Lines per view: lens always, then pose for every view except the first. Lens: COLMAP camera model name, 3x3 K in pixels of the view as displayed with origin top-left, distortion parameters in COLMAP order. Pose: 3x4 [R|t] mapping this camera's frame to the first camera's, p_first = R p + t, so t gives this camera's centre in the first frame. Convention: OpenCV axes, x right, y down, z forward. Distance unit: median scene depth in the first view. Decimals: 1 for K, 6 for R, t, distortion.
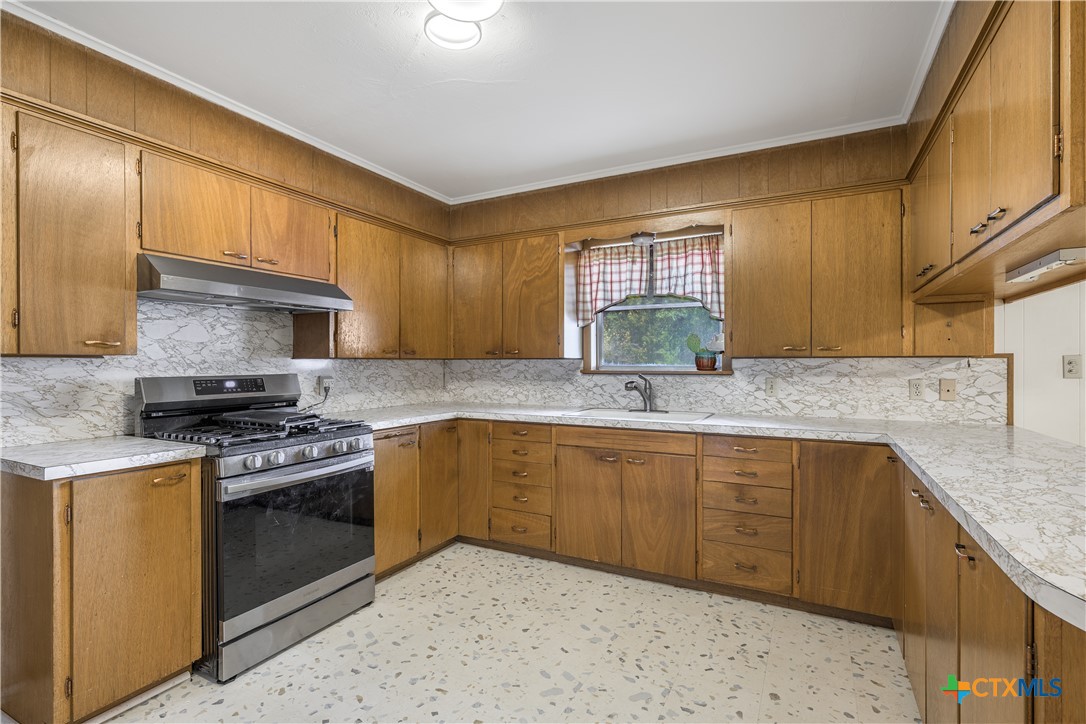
lens RADIAL K [[505.5, 0, 547.3], [0, 505.5, 362.2], [0, 0, 1]] dist [0.004580, 0.000186]
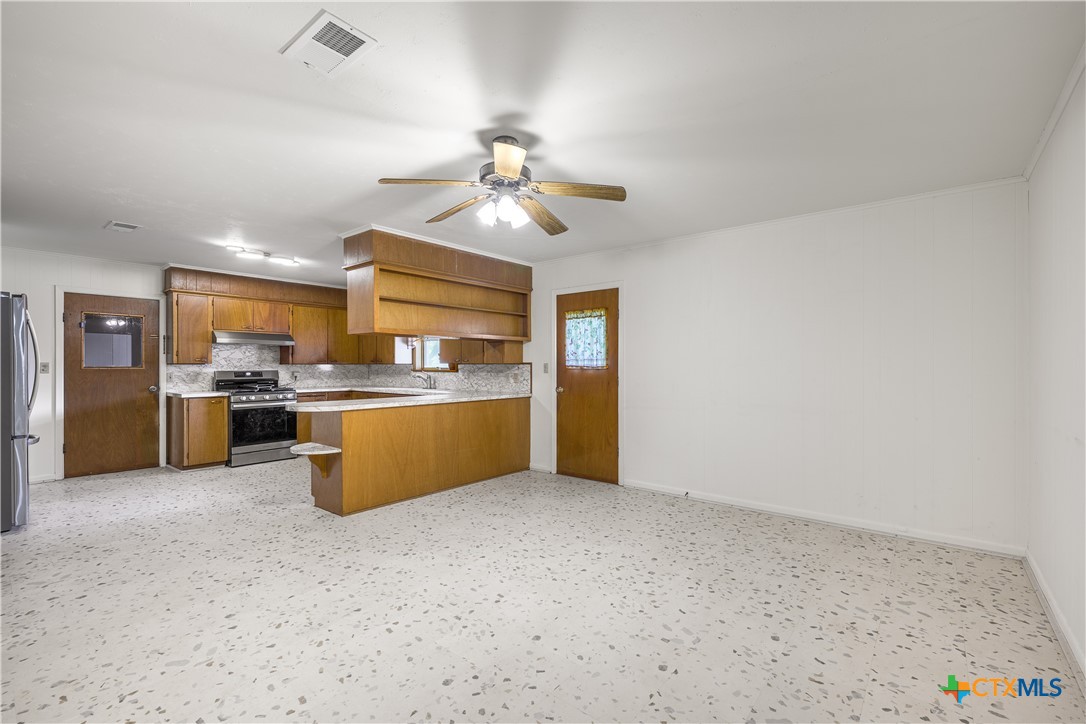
lens RADIAL K [[468.1, 0, 549.9], [0, 468.1, 365.2], [0, 0, 1]] dist [-0.001916, 0.000204]
pose [[0.979910, 0.001616, -0.199435, 1.367870], [-0.000961, 0.999994, 0.003380, -0.012046], [0.199439, -0.003121, 0.979905, -1.064567]]
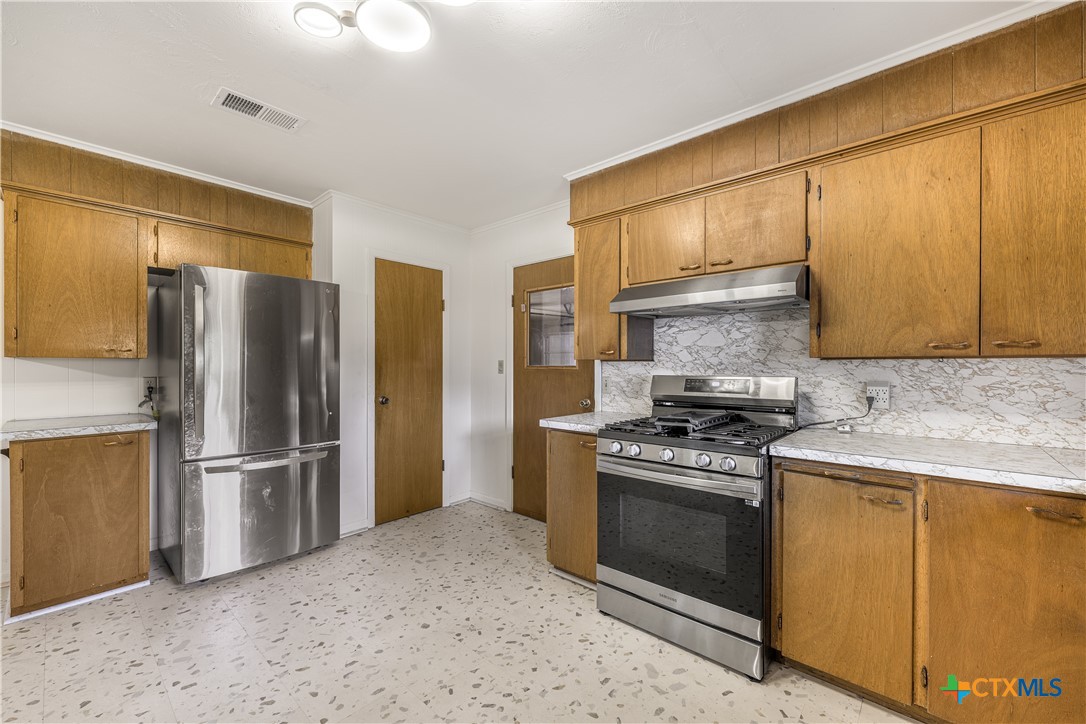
lens RADIAL K [[434.8, 0, 541.9], [0, 434.8, 365.5], [0, 0, 1]] dist [0.000884, -0.000041]
pose [[-0.235643, 0.003715, -0.971833, 0.342866], [0.003691, 0.999989, 0.002928, -0.000577], [0.971833, -0.002897, -0.235654, 0.801020]]
